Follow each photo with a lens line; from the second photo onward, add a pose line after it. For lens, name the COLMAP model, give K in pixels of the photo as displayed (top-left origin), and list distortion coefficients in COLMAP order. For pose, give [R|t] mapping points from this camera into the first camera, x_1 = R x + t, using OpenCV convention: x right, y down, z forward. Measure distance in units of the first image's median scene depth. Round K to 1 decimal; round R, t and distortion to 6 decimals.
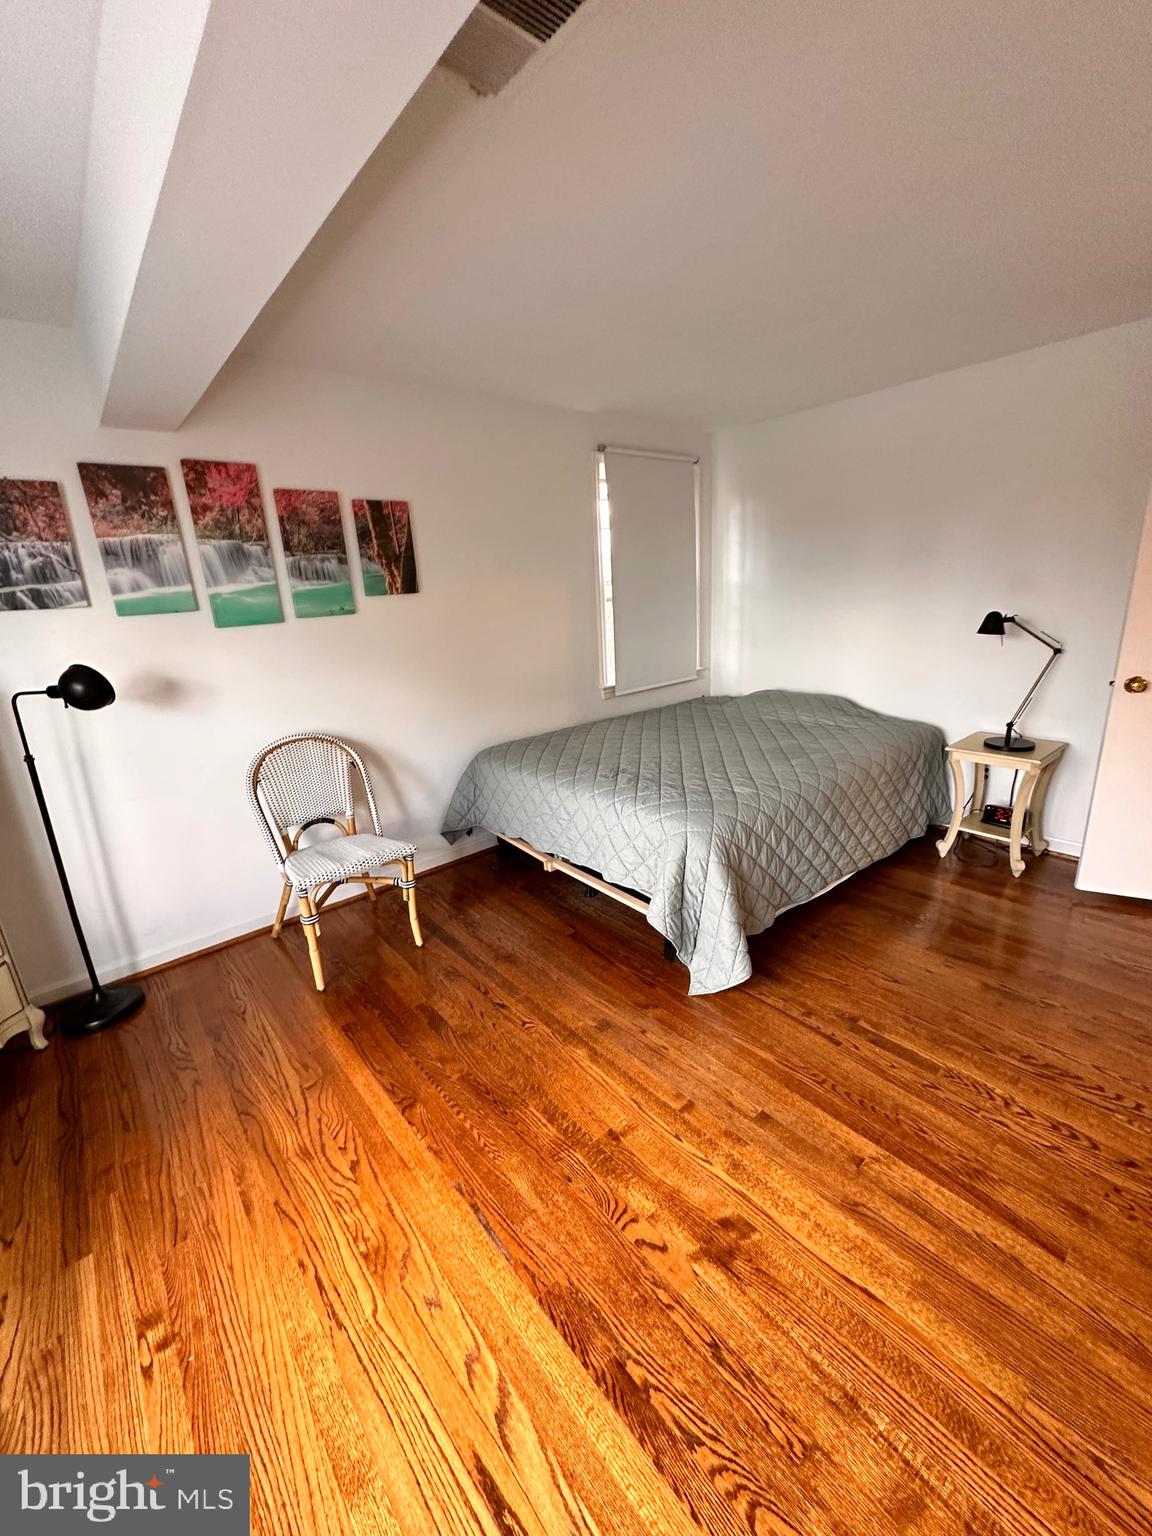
lens RADIAL K [[614.4, 0, 572.0], [0, 614.4, 763.4], [0, 0, 1]] dist [-0.005019, 0.000828]
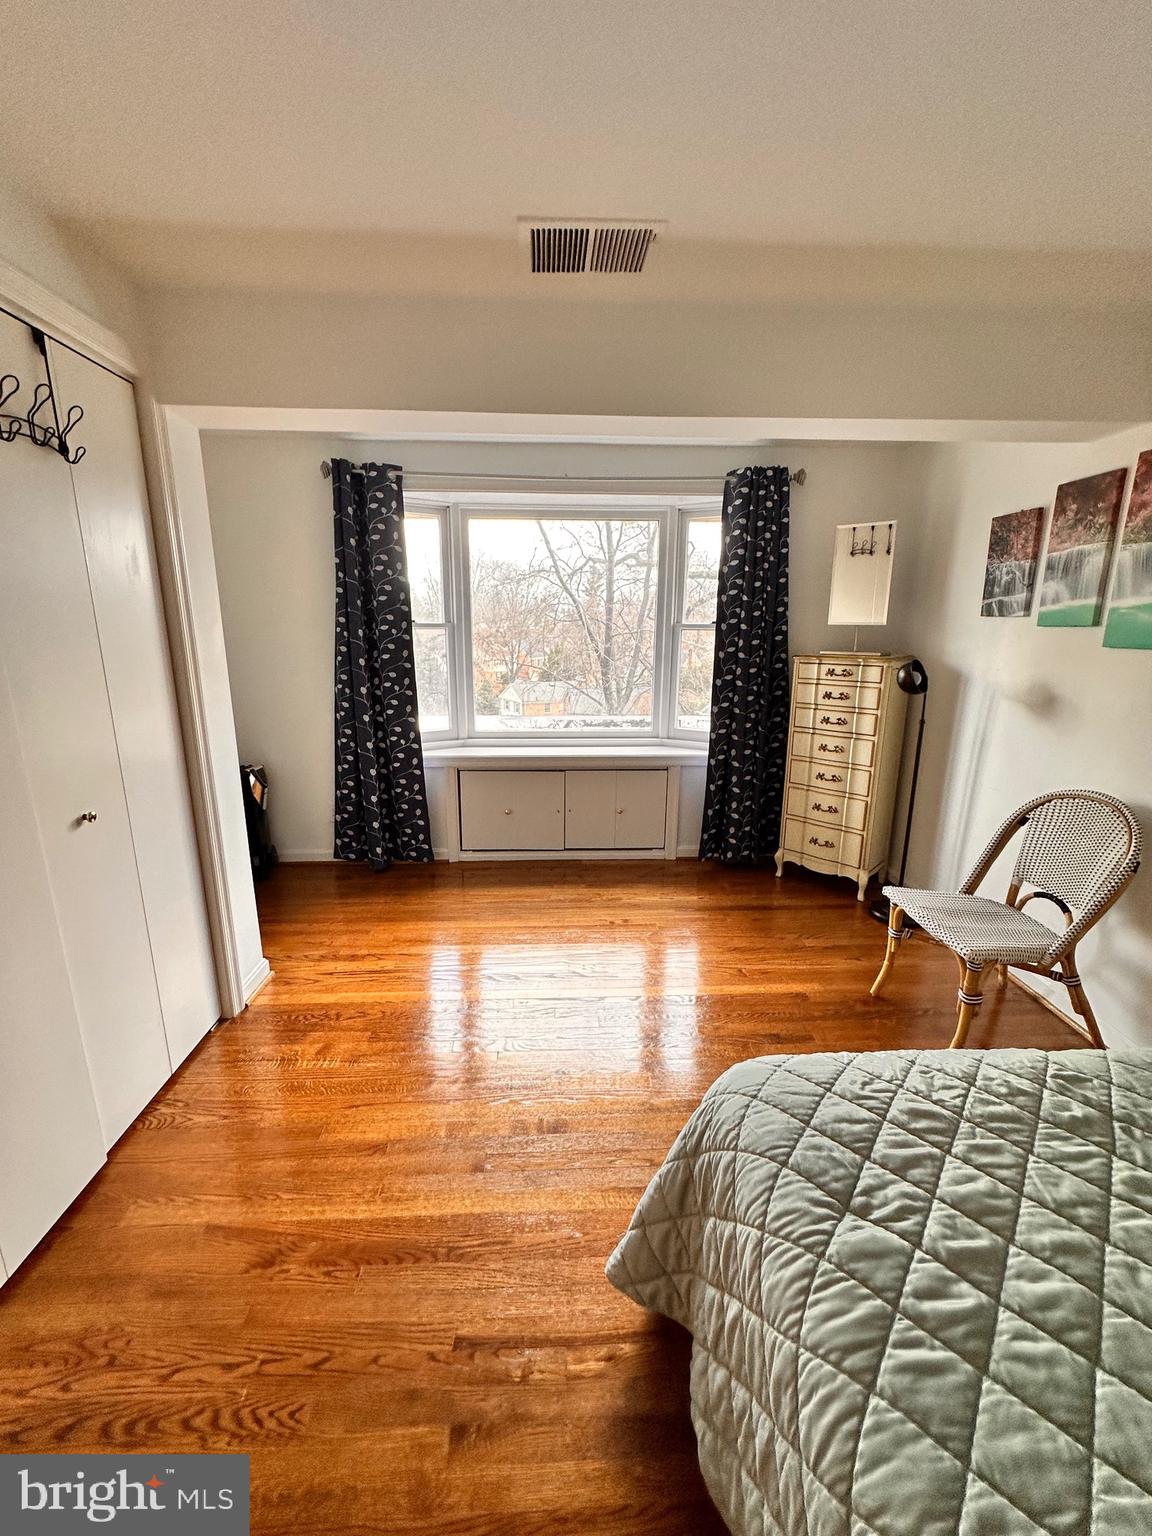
lens RADIAL K [[614.4, 0, 573.8], [0, 614.4, 762.9], [0, 0, 1]] dist [-0.005019, 0.000828]
pose [[-0.615552, 0.223341, -0.755788, 0.615211], [-0.194565, 0.886252, 0.420358, -0.322878], [0.763702, 0.405802, -0.502080, 1.021803]]
